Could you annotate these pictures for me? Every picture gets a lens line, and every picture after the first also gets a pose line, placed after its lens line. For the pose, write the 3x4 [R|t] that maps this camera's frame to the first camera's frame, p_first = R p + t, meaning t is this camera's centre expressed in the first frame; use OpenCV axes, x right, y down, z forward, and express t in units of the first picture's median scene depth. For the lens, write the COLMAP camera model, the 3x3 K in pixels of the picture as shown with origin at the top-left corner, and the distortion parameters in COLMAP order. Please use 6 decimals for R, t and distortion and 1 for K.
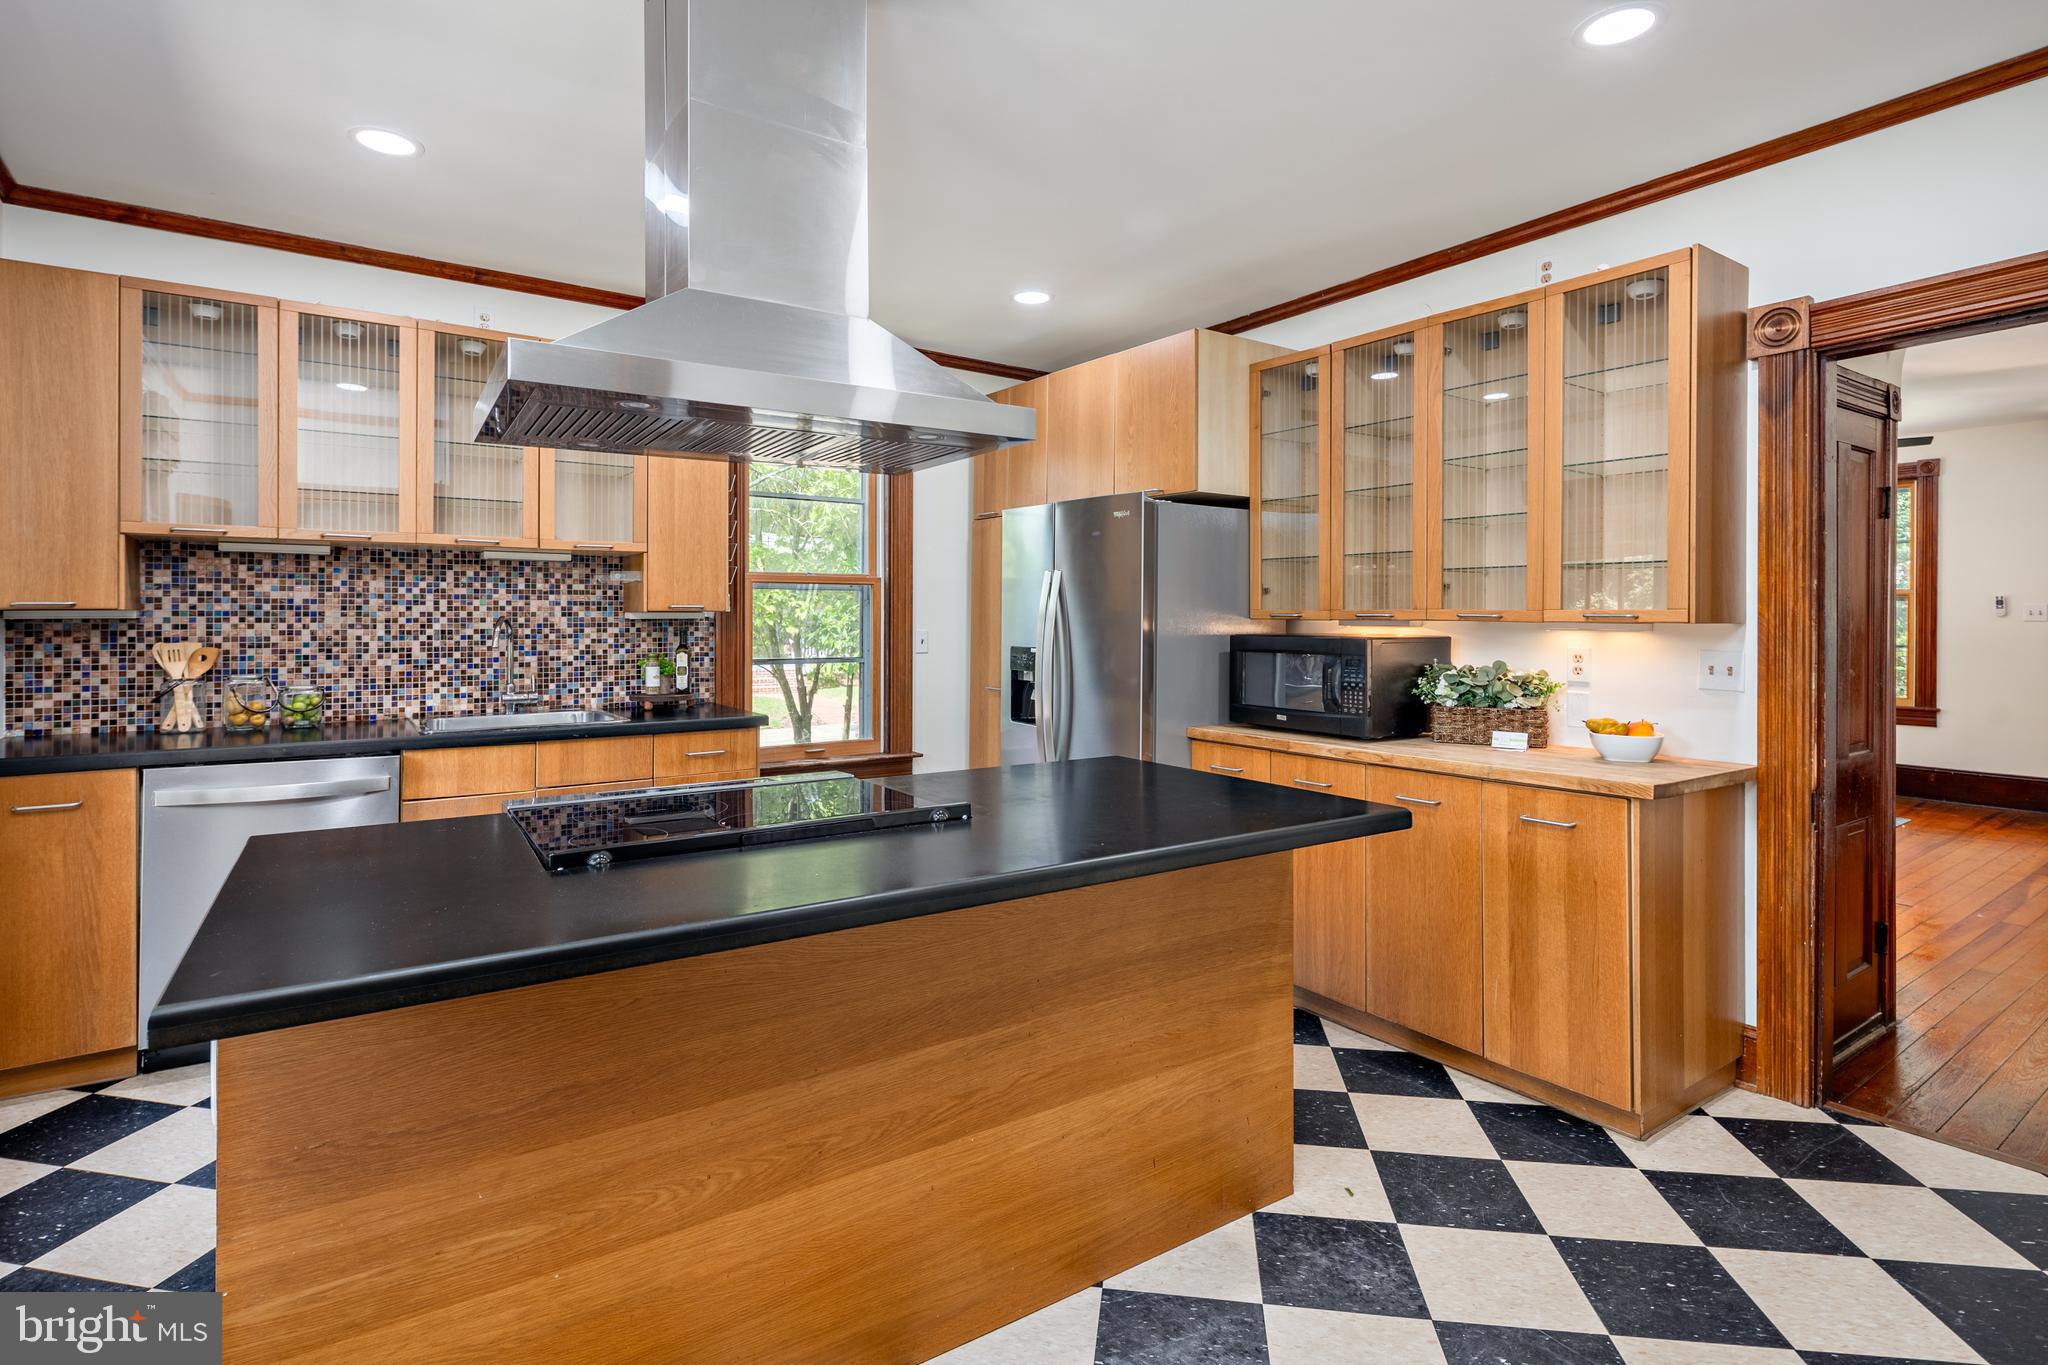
lens RADIAL K [[990.3, 0, 1000.4], [0, 990.3, 613.1], [0, 0, 1]] dist [-0.000381, -0.002828]
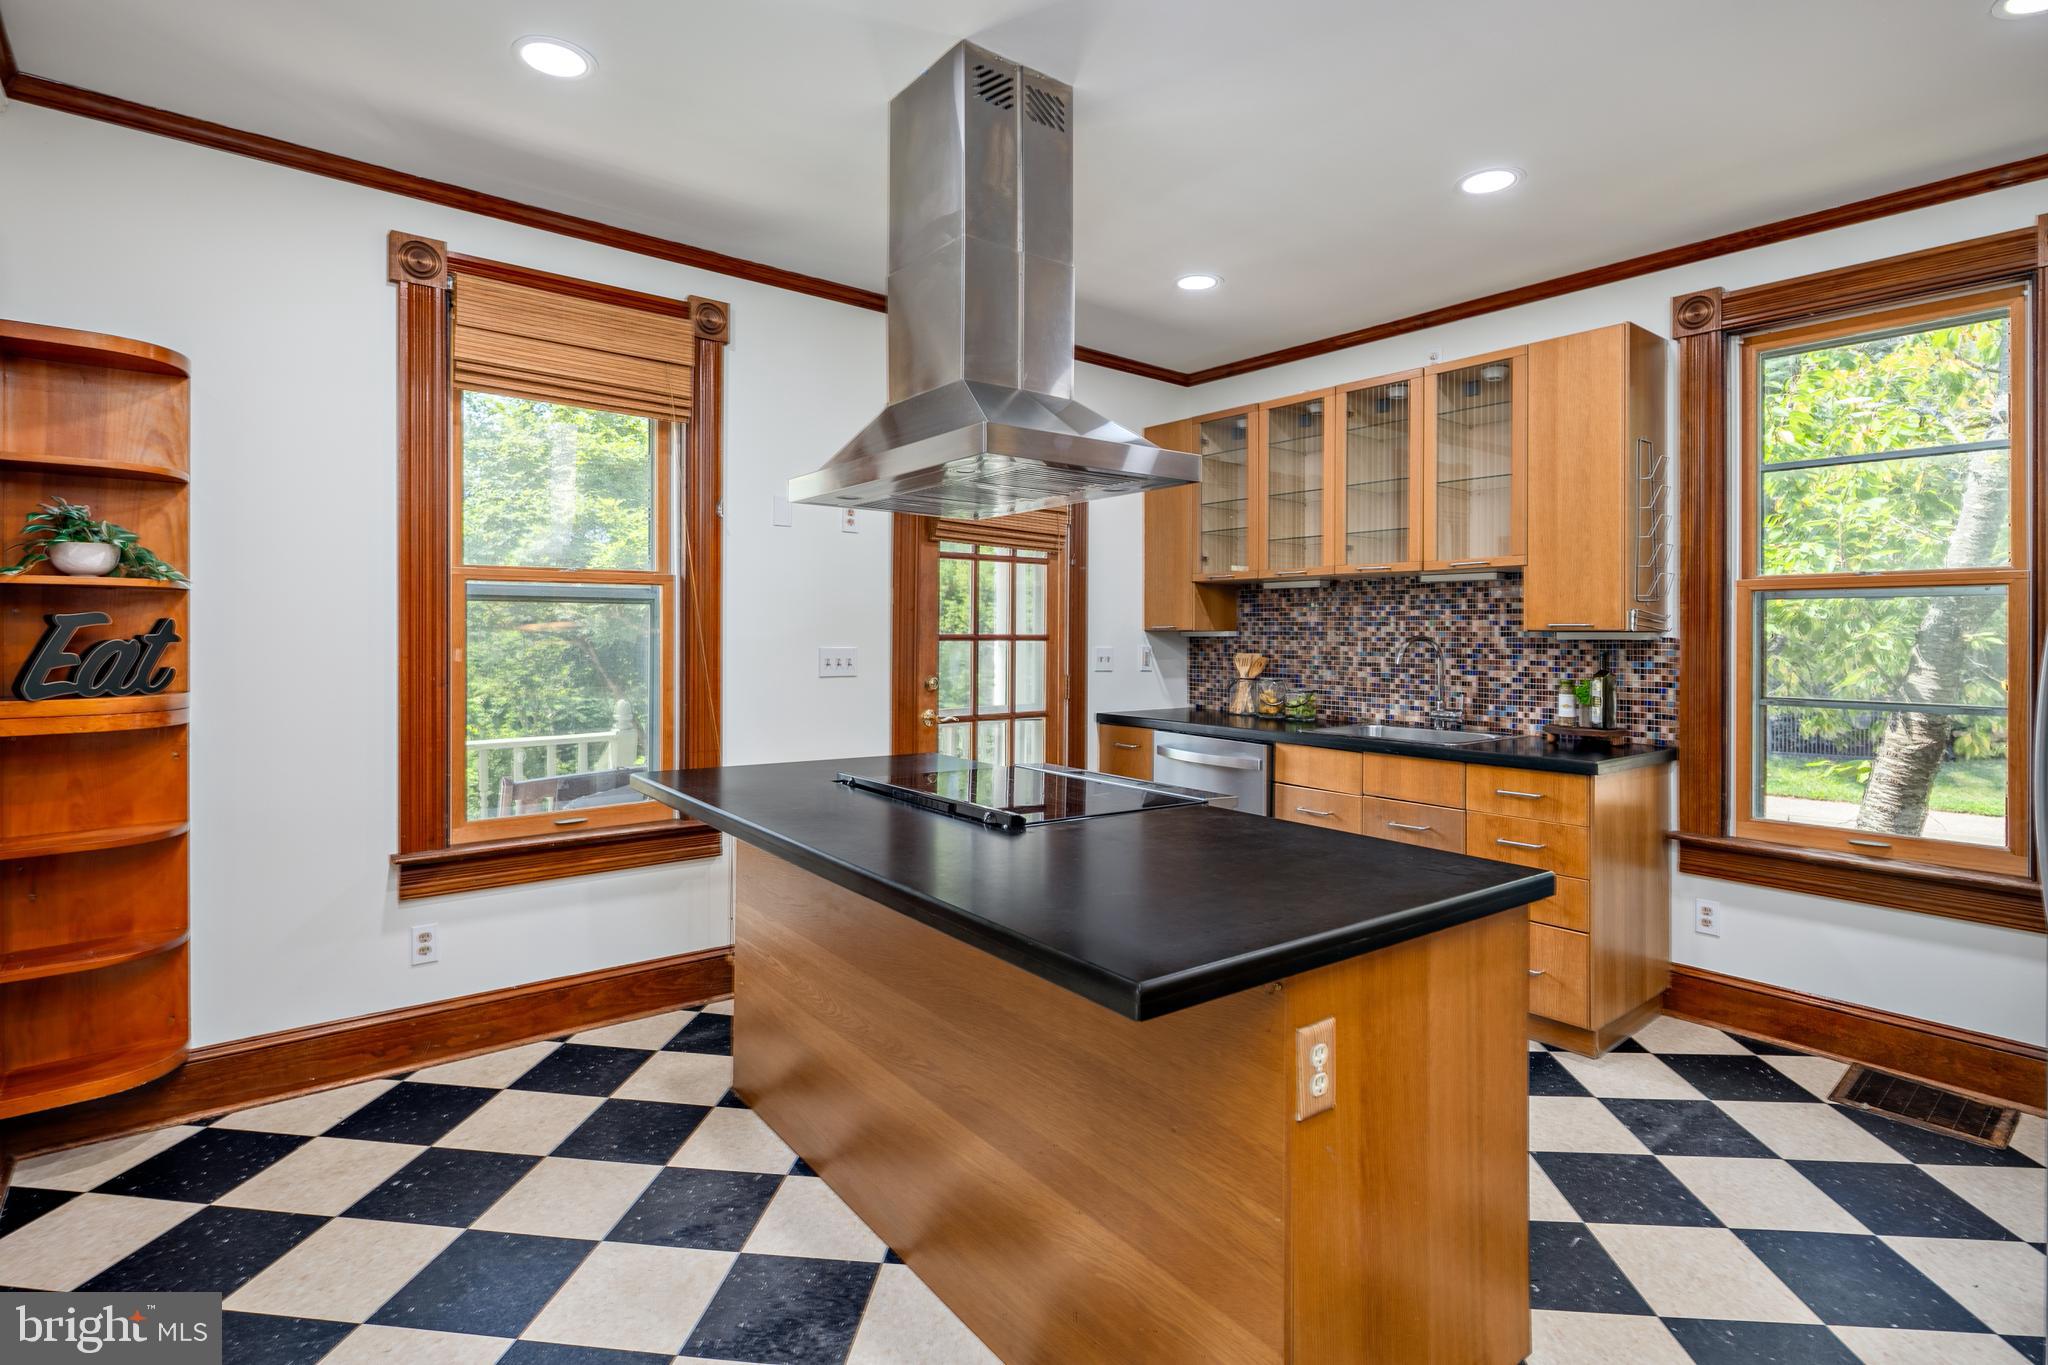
lens RADIAL K [[990.3, 0, 1023.6], [0, 990.3, 630.7], [0, 0, 1]] dist [-0.000381, -0.002828]
pose [[0.077775, -0.003831, -0.996964, 0.515694], [-0.002172, 0.999990, -0.004012, 0.002833], [0.996969, 0.002477, 0.077765, 0.483775]]
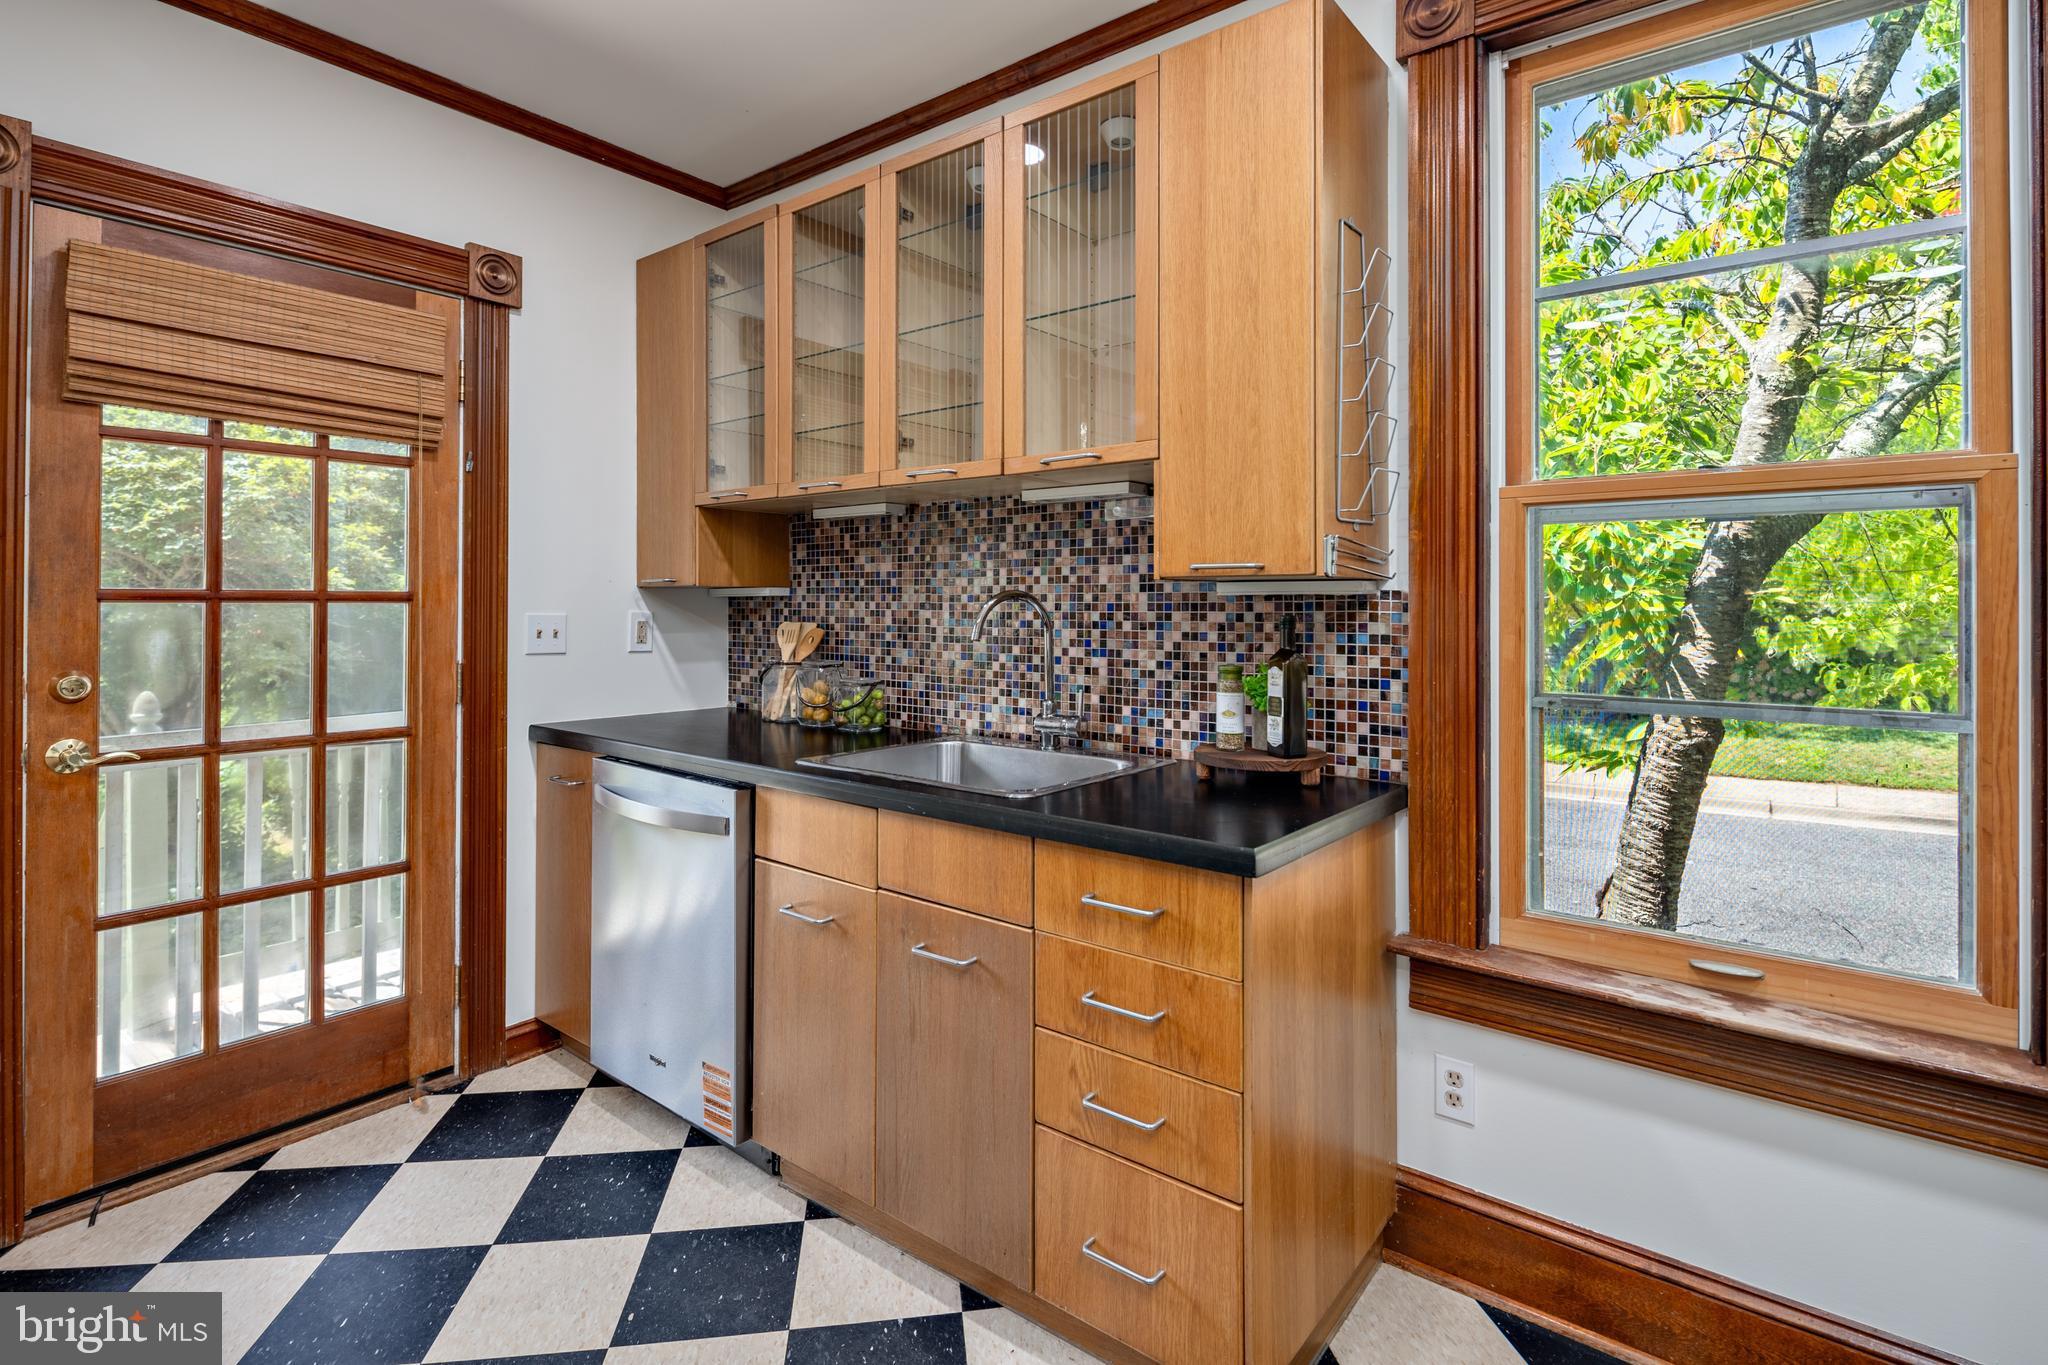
lens RADIAL K [[990.3, 0, 1030.0], [0, 990.3, 597.0], [0, 0, 1]] dist [-0.000381, -0.002828]
pose [[0.296986, -0.006782, -0.954858, 0.094643], [0.000205, 0.999975, -0.007039, 0.011145], [0.954882, 0.001895, 0.296980, 0.809920]]
